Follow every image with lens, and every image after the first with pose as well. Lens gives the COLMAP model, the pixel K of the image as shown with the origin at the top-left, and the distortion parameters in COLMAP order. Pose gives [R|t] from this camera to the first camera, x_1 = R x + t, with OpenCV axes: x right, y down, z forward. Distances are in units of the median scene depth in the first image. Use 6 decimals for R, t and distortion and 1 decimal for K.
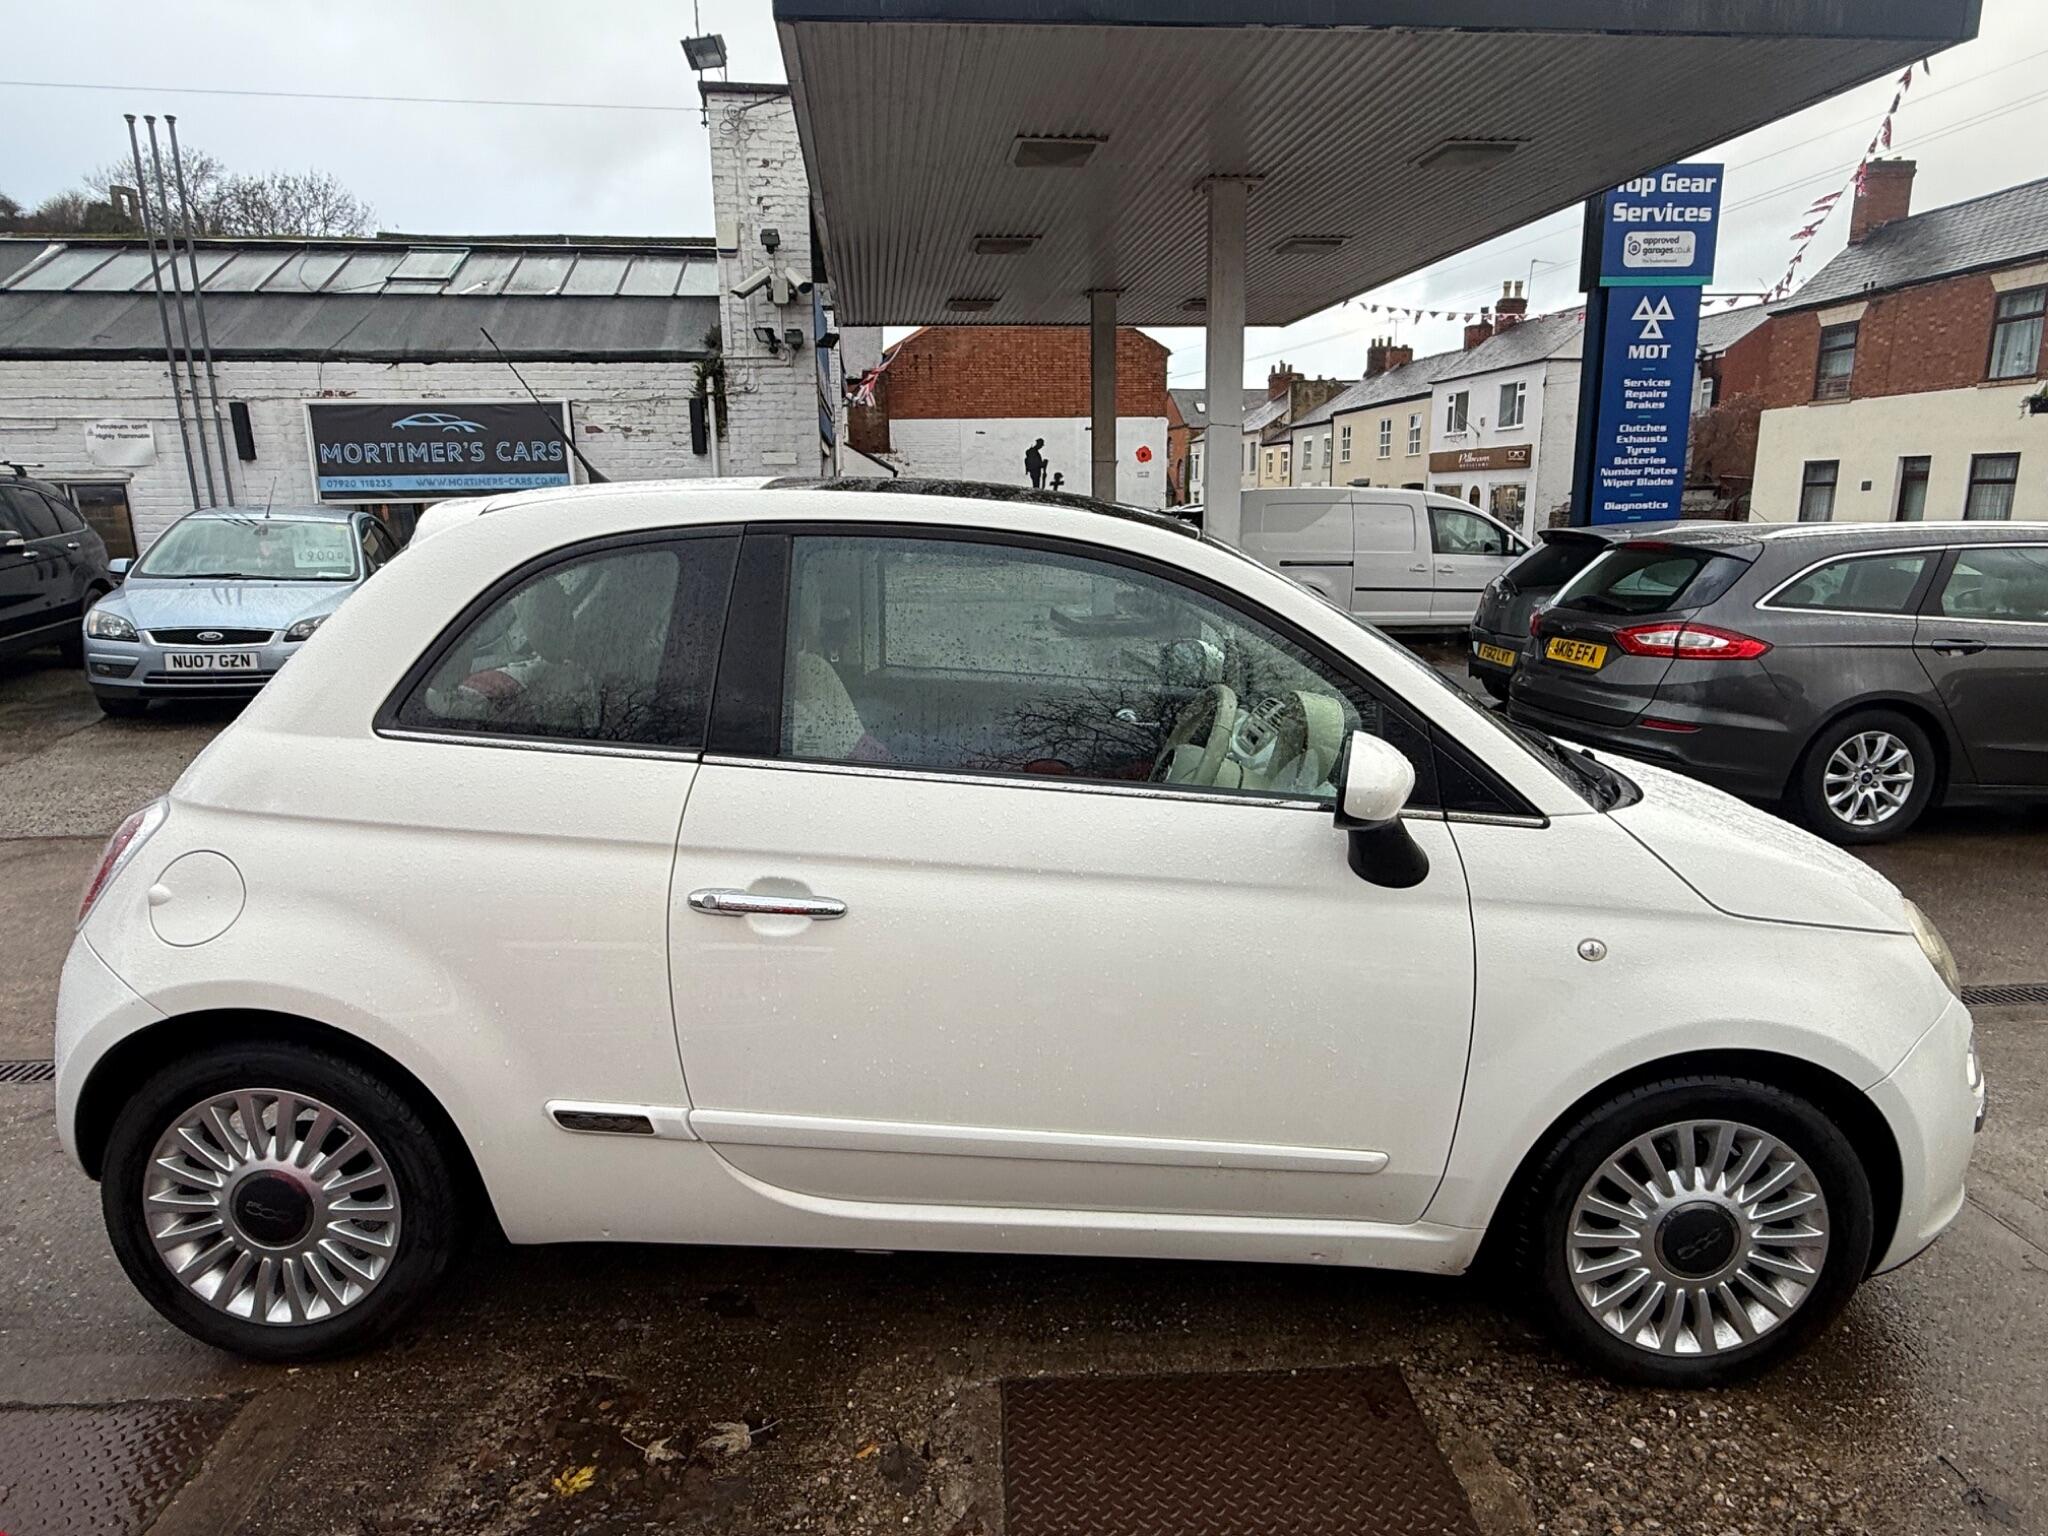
lens RADIAL K [[1165.6, 0, 1024.0], [0, 1165.6, 768.0], [0, 0, 1]] dist [-0.004576, 0.001349]
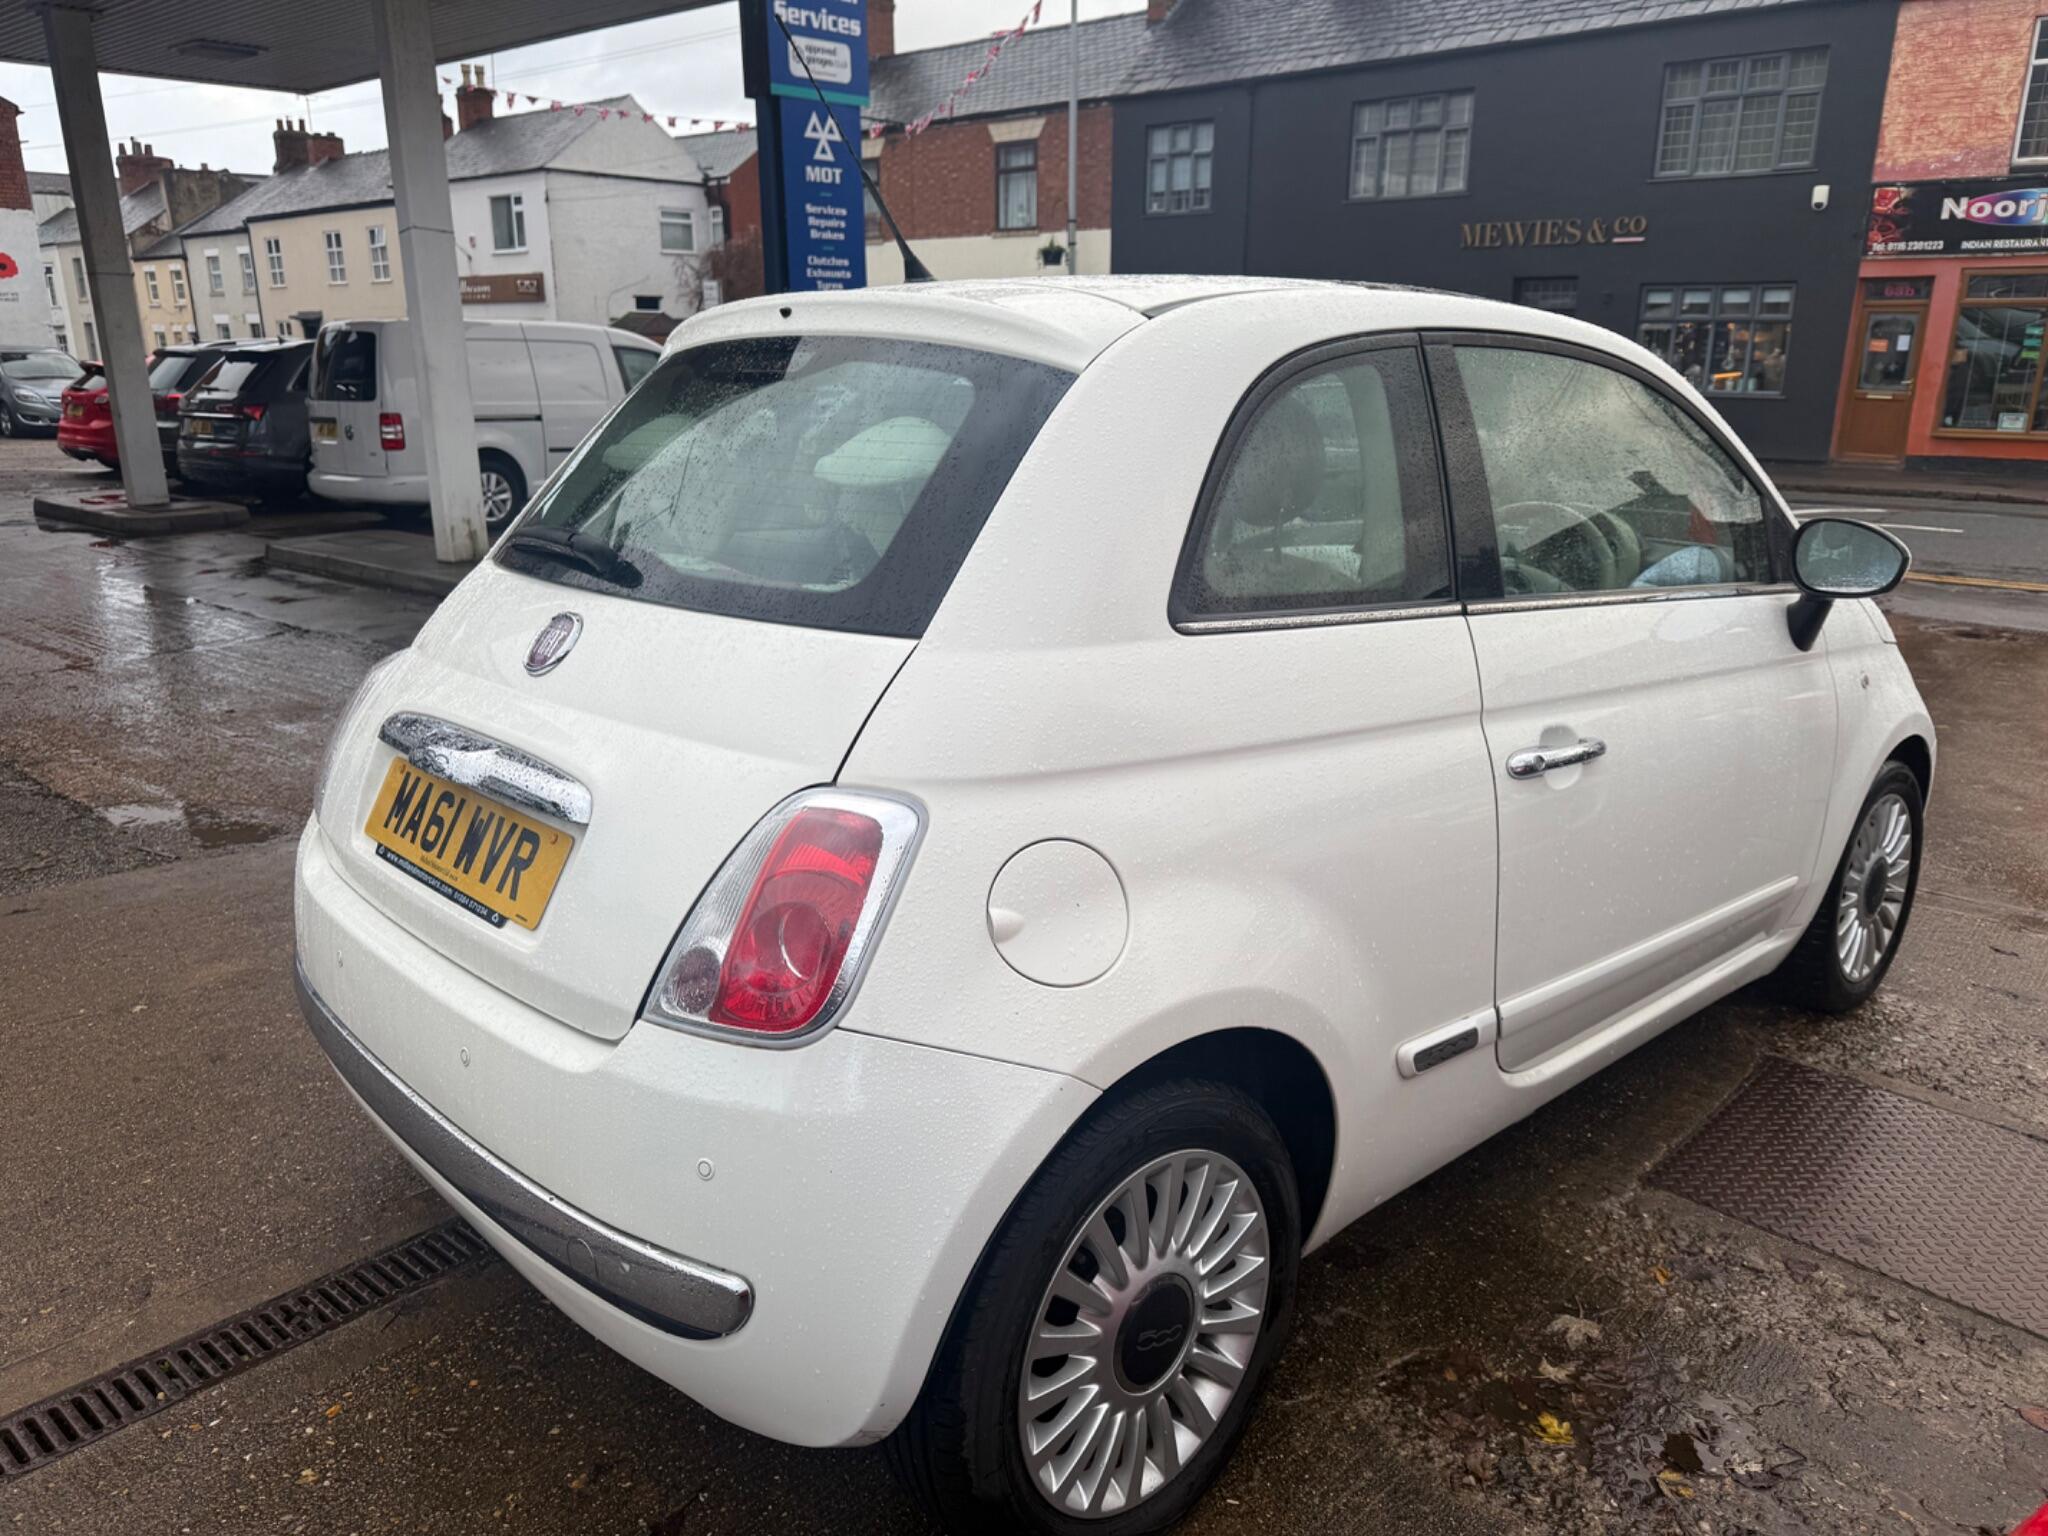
lens RADIAL K [[1445.4, 0, 1024.0], [0, 1445.4, 768.0], [0, 0, 1]] dist [-0.006168, -0.008447]
pose [[0.737687, -0.178330, 0.651165, -0.161262], [0.138630, 0.983943, 0.112415, -0.007461], [-0.660756, 0.007344, 0.750565, 0.054752]]
